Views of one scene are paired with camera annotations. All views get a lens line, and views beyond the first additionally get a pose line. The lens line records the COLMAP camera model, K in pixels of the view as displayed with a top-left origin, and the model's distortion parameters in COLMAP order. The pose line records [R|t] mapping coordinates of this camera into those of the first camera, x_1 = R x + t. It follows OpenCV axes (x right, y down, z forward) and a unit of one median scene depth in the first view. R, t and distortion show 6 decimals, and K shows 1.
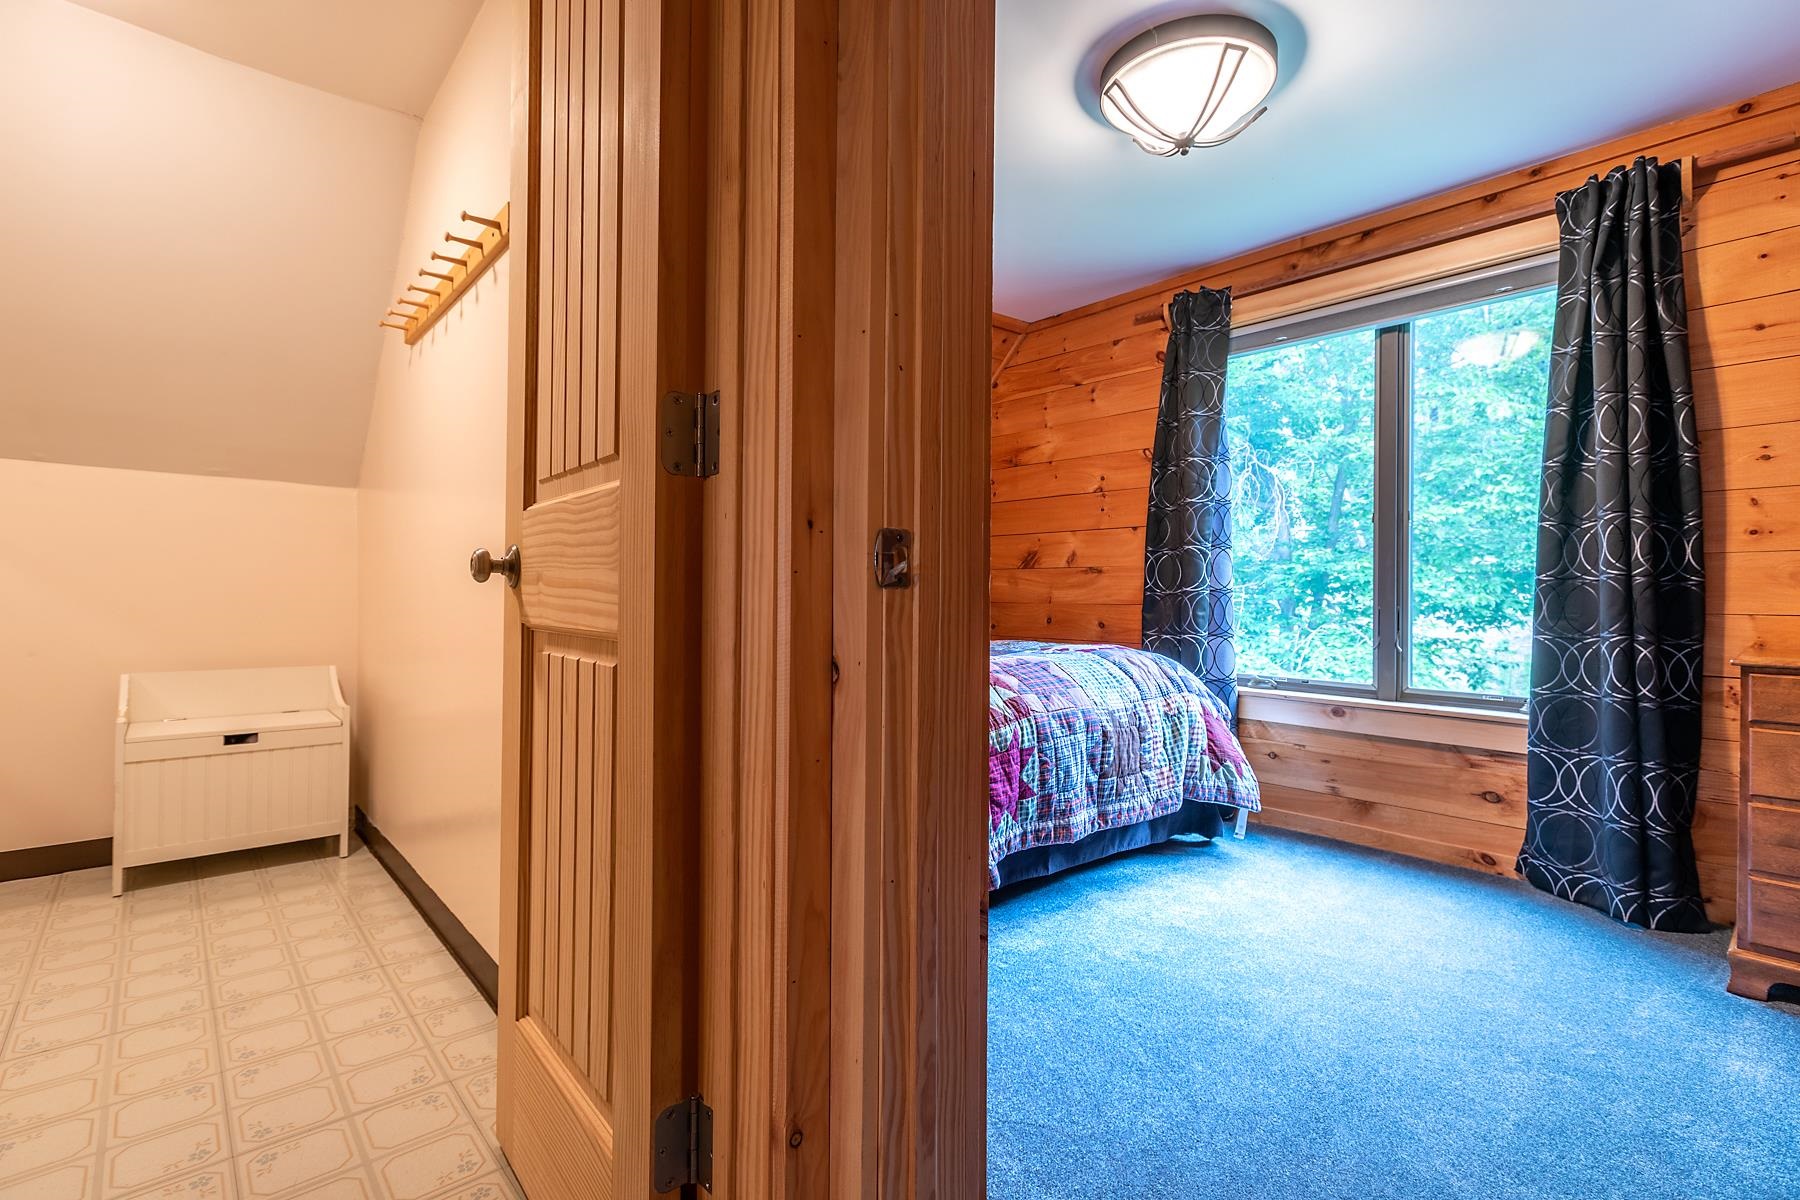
lens RADIAL K [[832.2, 0, 923.1], [0, 832.2, 588.5], [0, 0, 1]] dist [0.005325, -0.002111]
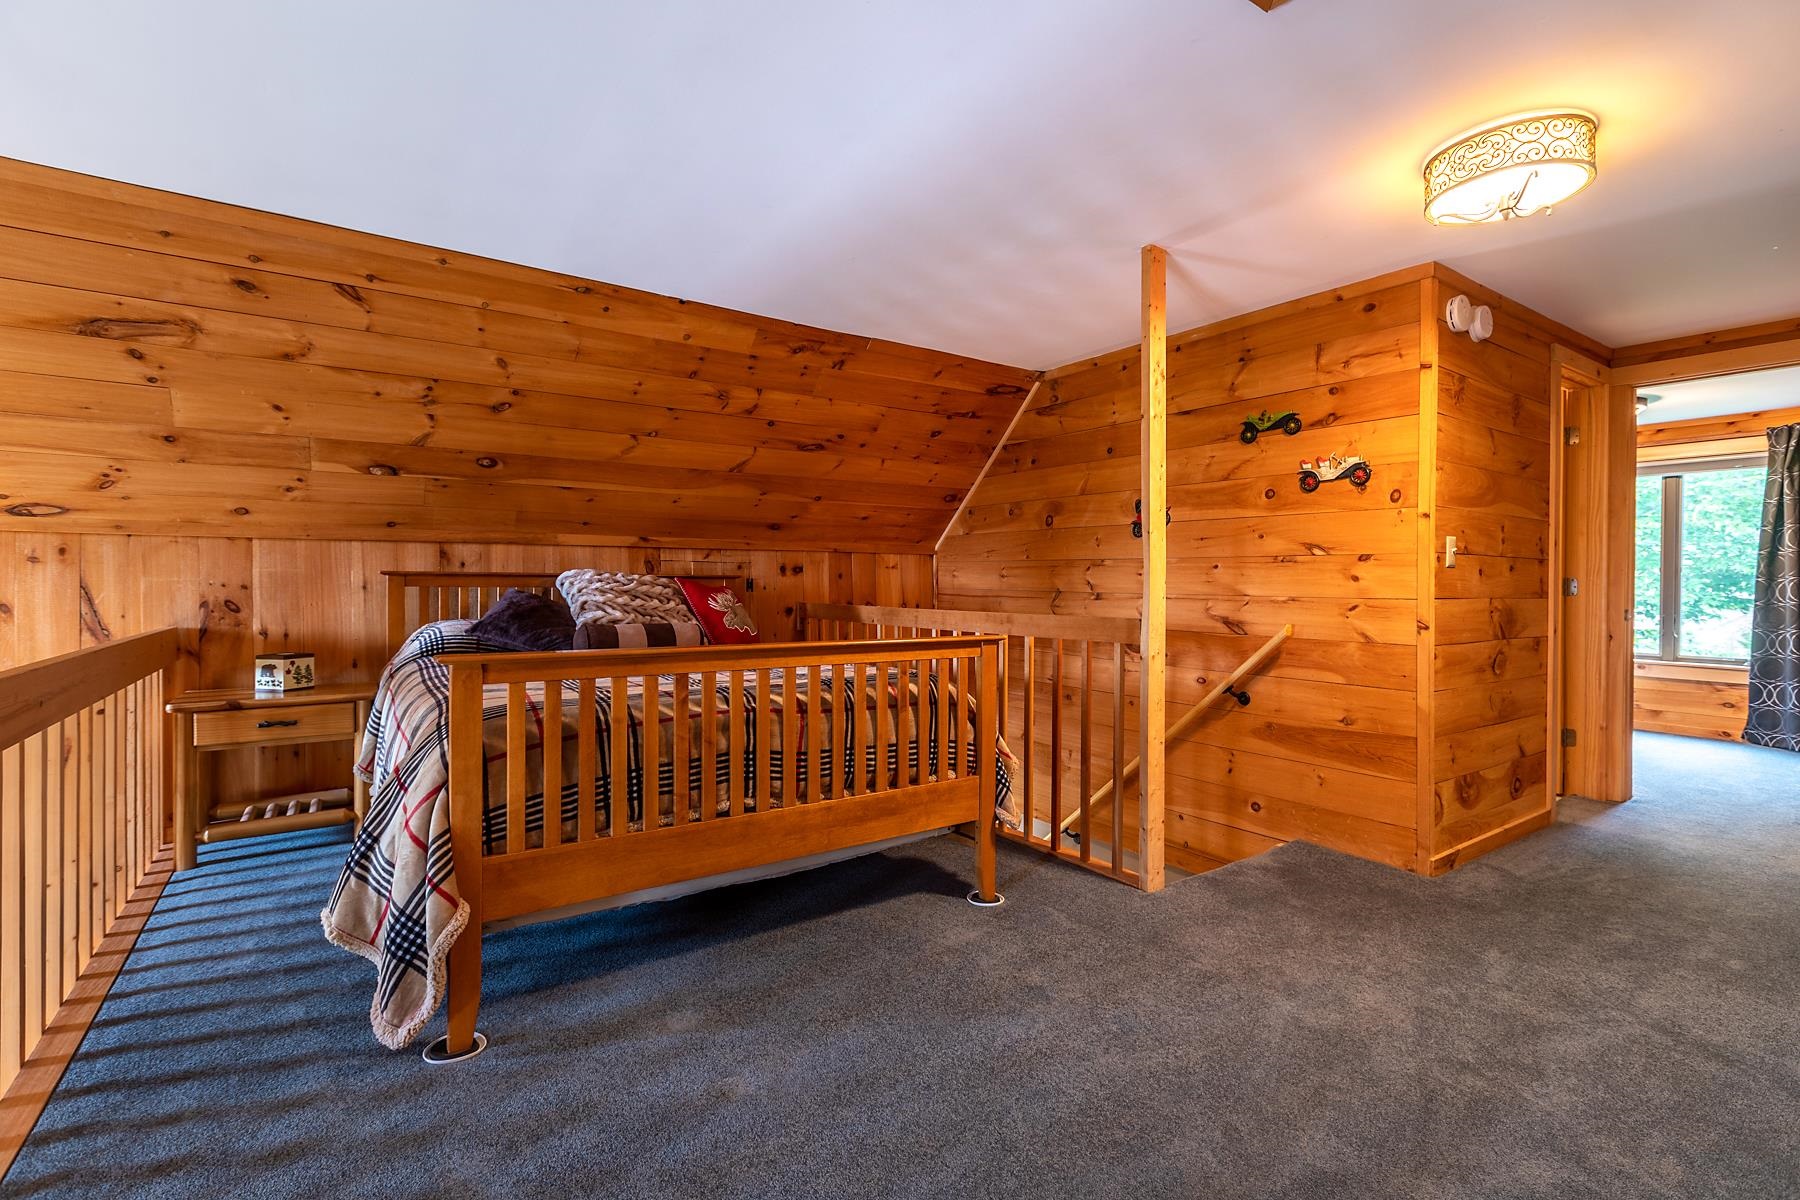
lens RADIAL K [[832.2, 0, 918.3], [0, 832.2, 591.1], [0, 0, 1]] dist [0.005325, -0.002111]
pose [[0.991990, -0.002955, -0.126278, -1.156171], [0.005323, 0.999816, 0.018425, -0.096536], [0.126200, -0.018950, 0.991824, -1.439073]]
